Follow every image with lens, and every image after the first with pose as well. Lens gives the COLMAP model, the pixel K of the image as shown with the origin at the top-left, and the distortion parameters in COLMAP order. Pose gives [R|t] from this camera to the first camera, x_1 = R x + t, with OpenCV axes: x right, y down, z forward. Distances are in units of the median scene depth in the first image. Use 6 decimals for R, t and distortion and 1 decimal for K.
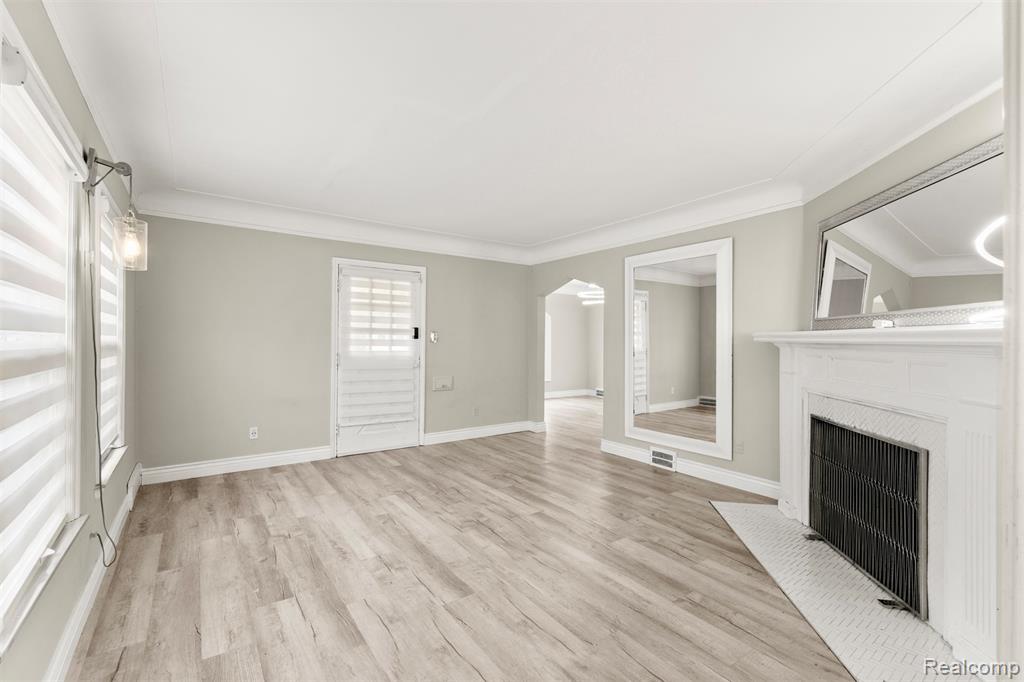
lens RADIAL K [[439.6, 0, 517.6], [0, 439.6, 341.5], [0, 0, 1]] dist [0.007517, -0.000730]
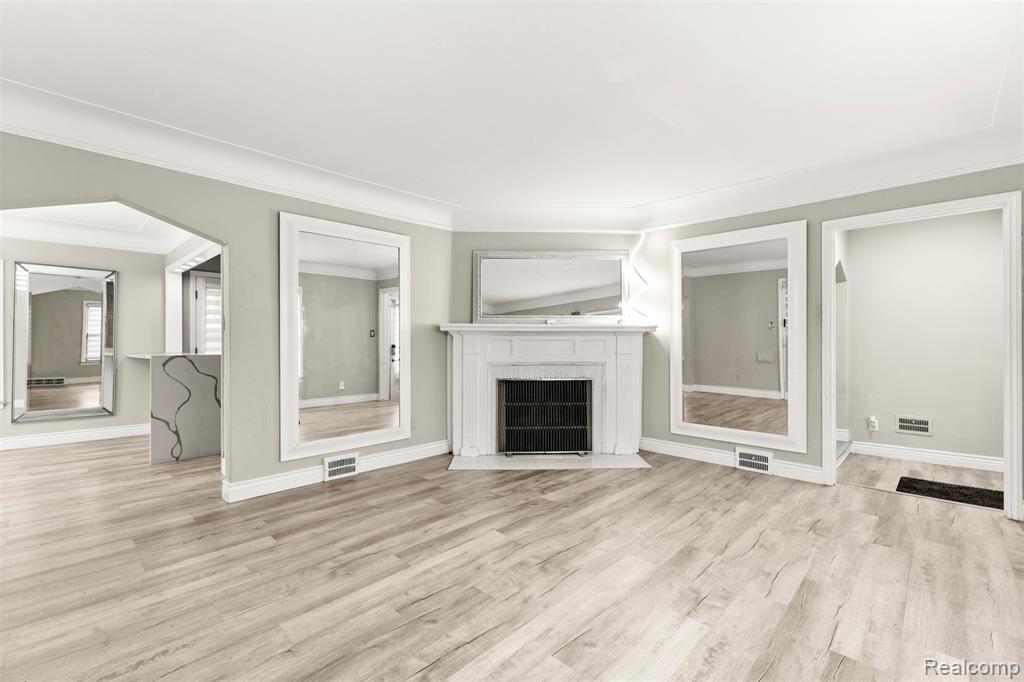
lens RADIAL K [[439.6, 0, 511.0], [0, 439.6, 341.1], [0, 0, 1]] dist [0.007517, -0.000730]
pose [[-0.164424, -0.007280, 0.986363, -0.798966], [0.001928, 0.999968, 0.007702, 0.022370], [-0.986388, 0.003168, -0.164405, 1.142106]]
